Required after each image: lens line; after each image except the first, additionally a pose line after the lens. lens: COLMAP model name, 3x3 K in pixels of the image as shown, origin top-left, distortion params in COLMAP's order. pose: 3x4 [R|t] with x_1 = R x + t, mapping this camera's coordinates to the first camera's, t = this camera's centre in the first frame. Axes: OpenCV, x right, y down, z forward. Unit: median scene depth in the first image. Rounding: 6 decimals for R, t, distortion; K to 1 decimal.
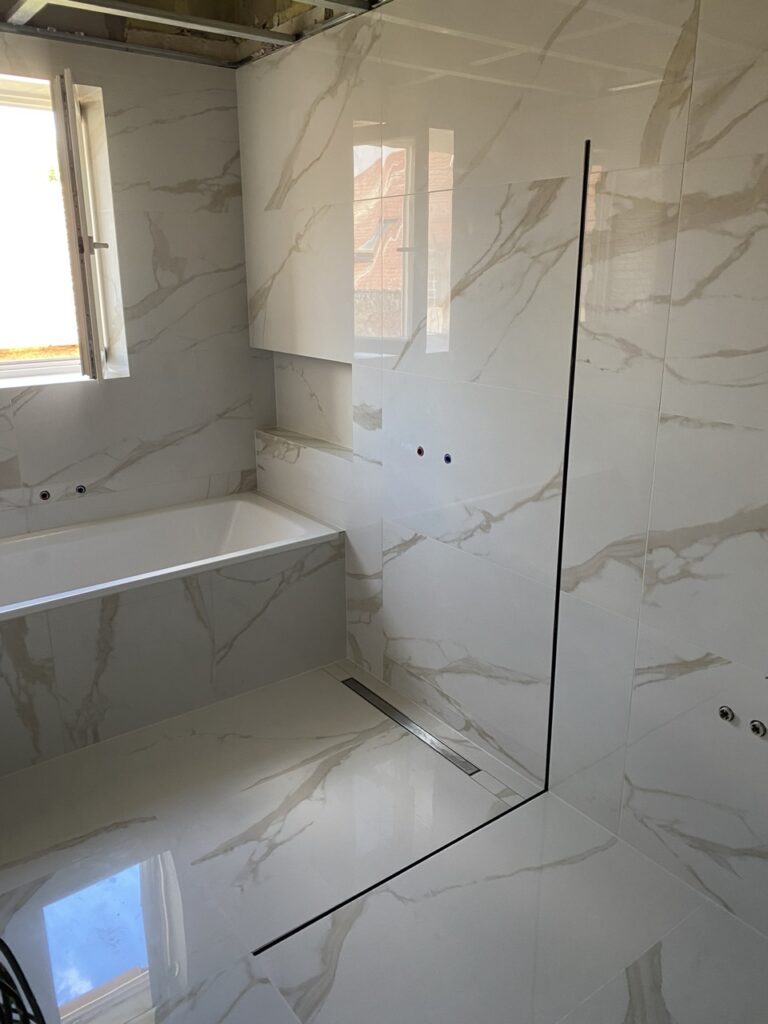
lens RADIAL K [[780.2, 0, 385.5], [0, 780.2, 490.0], [0, 0, 1]] dist [0.067582, -0.149168]
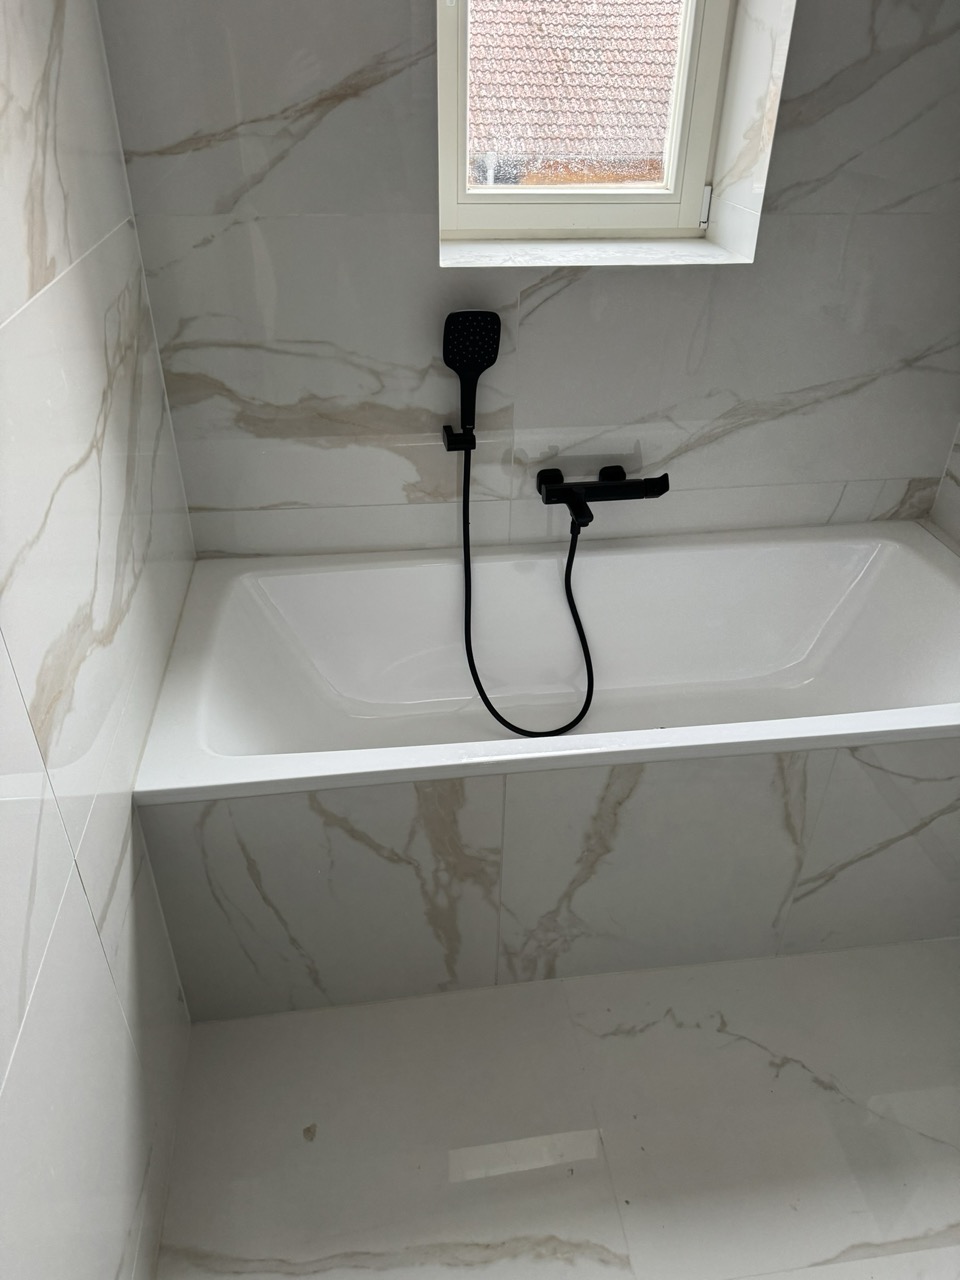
lens RADIAL K [[906.3, 0, 480.0], [0, 906.3, 640.0], [0, 0, 1]] dist [0.059599, -0.072636]
pose [[0.872155, 0.281626, -0.400040, -0.219669], [-0.153890, 0.934113, 0.322105, -0.101231], [0.464396, -0.219363, 0.858031, 0.475917]]
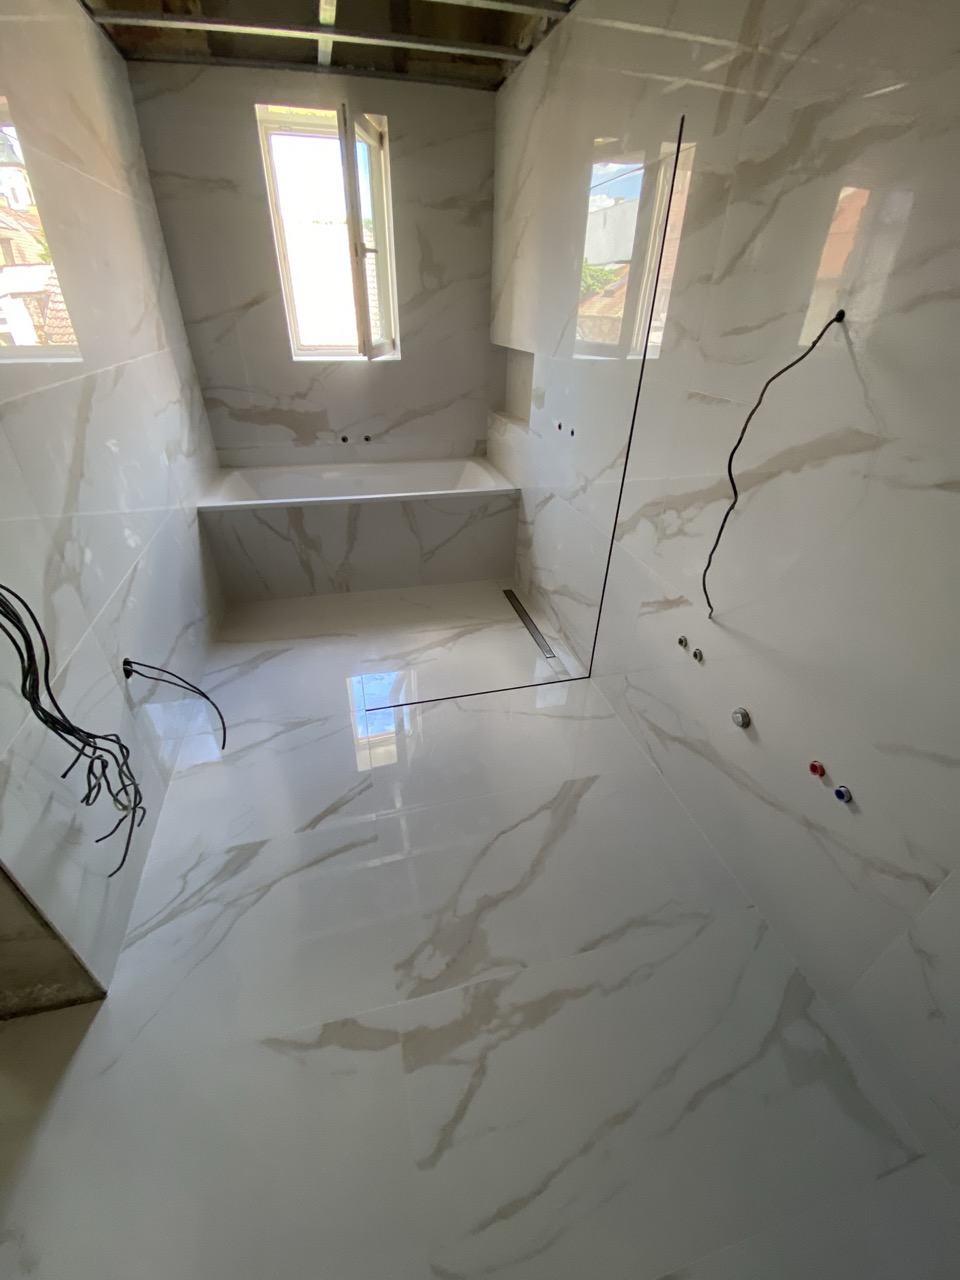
lens RADIAL K [[515.5, 0, 482.4], [0, 515.5, 659.0], [0, 0, 1]] dist [0.000198, -0.018714]
pose [[0.925250, 0.230862, -0.301025, 0.276555], [-0.124411, 0.934283, 0.334122, 0.043545], [0.358378, -0.271695, 0.893167, 0.060286]]
